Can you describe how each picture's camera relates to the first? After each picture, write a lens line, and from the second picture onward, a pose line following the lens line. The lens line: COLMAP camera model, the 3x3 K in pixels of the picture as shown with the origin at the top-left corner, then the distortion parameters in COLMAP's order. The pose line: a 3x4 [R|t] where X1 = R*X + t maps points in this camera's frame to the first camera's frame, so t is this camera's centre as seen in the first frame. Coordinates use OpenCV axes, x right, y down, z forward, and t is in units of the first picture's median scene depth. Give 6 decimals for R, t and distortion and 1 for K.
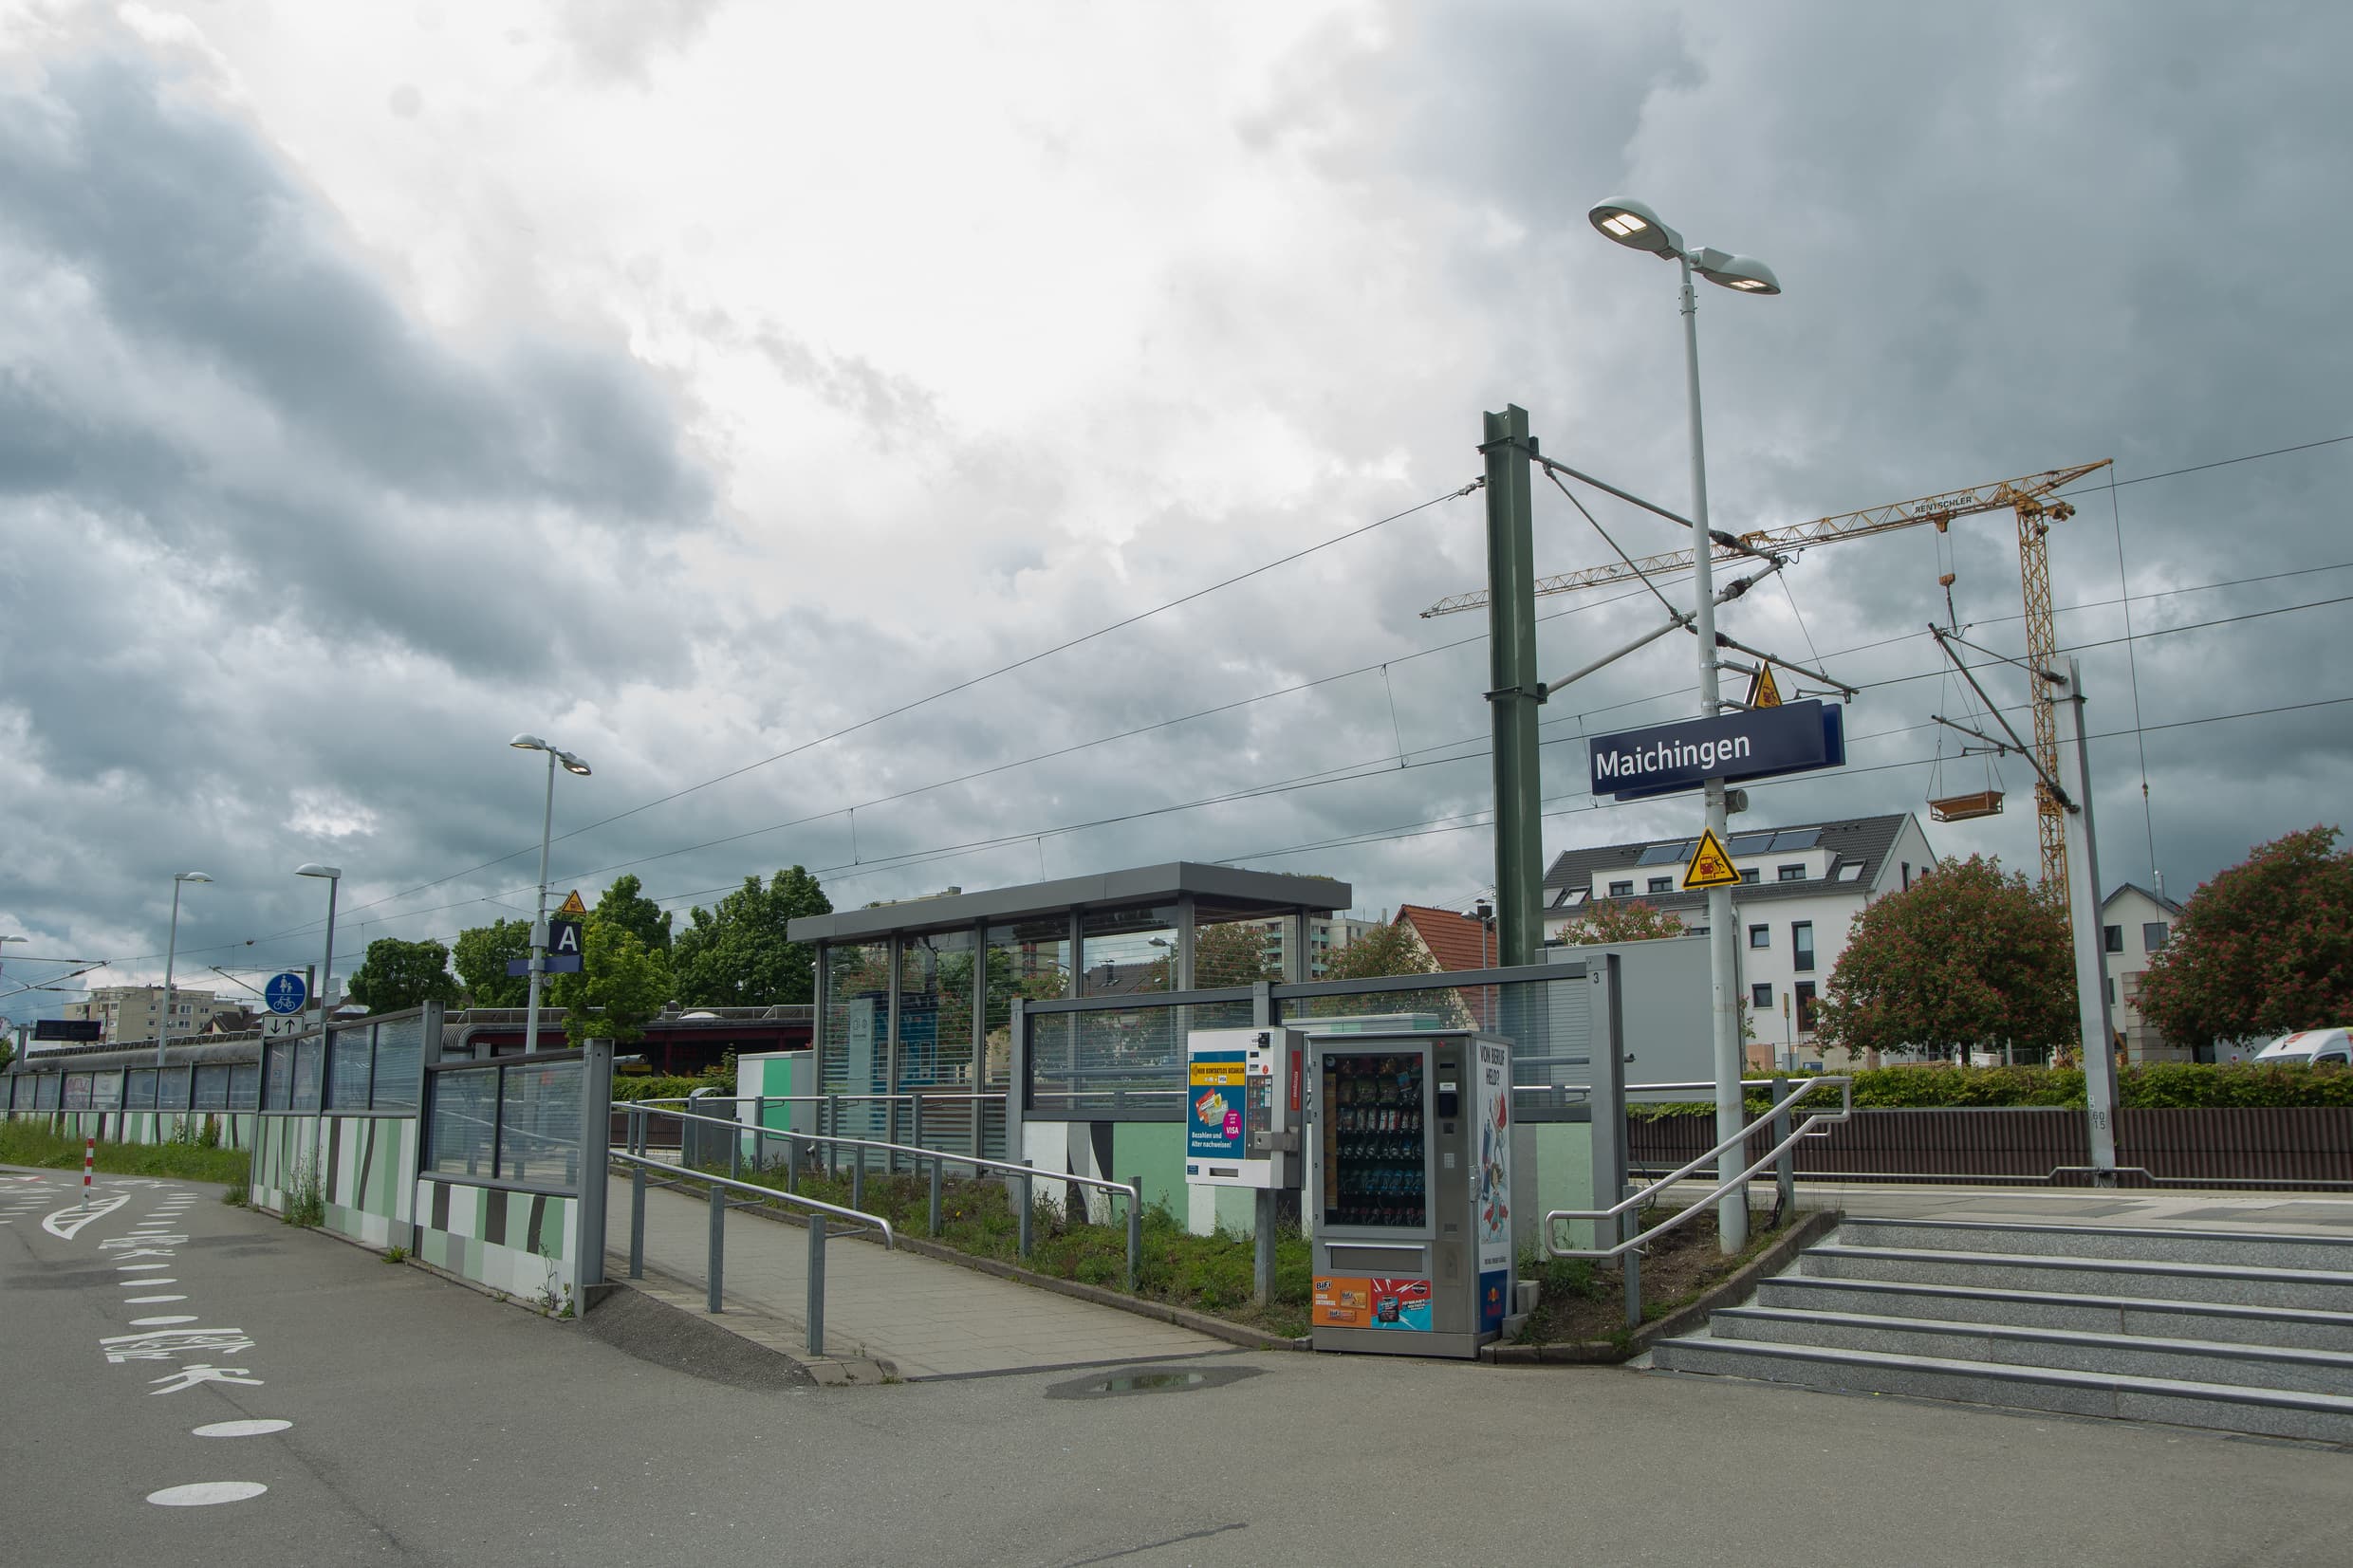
lens RADIAL K [[1852.3, 0, 1191.0], [0, 1852.3, 789.5], [0, 0, 1]] dist [-0.013128, 0.020336]
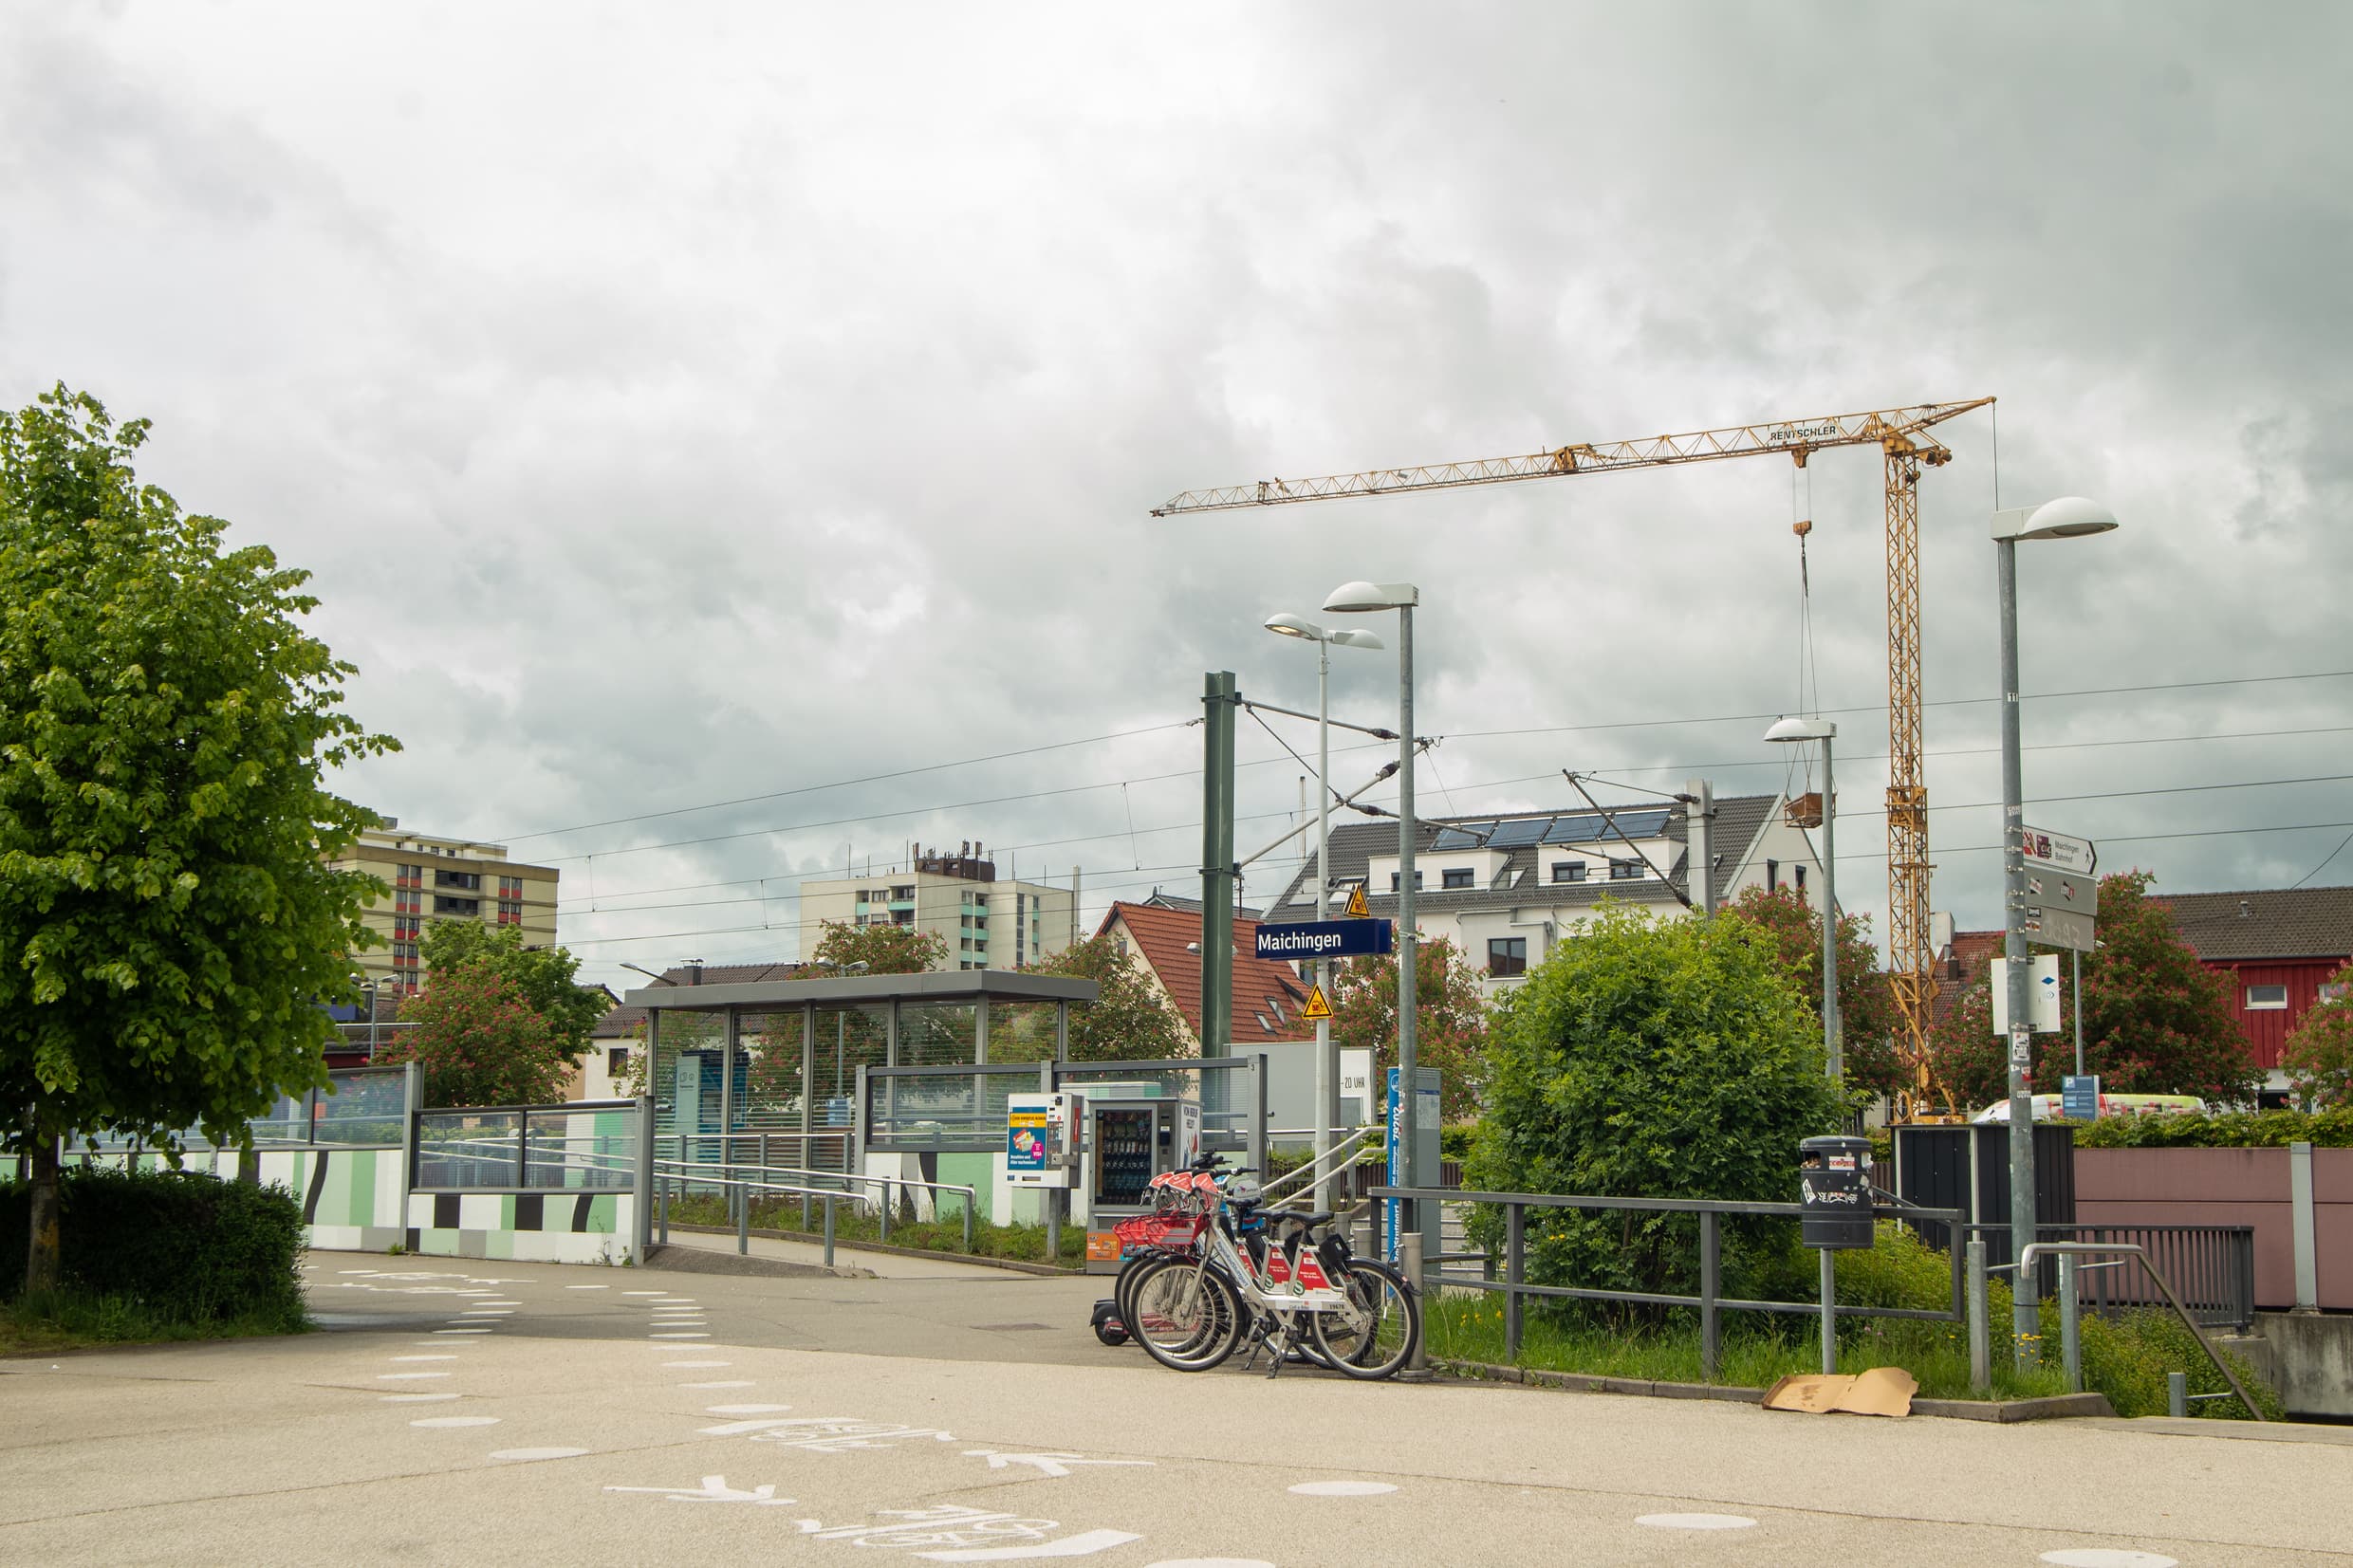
lens RADIAL K [[3460.1, 0, 1169.8], [0, 3460.1, 796.9], [0, 0, 1]] dist [0.242887, 0.000000]
pose [[0.990596, 0.026086, 0.134312, -0.245033], [-0.033790, 0.997892, 0.055409, -0.268453], [-0.132583, -0.059426, 0.989389, -1.784616]]
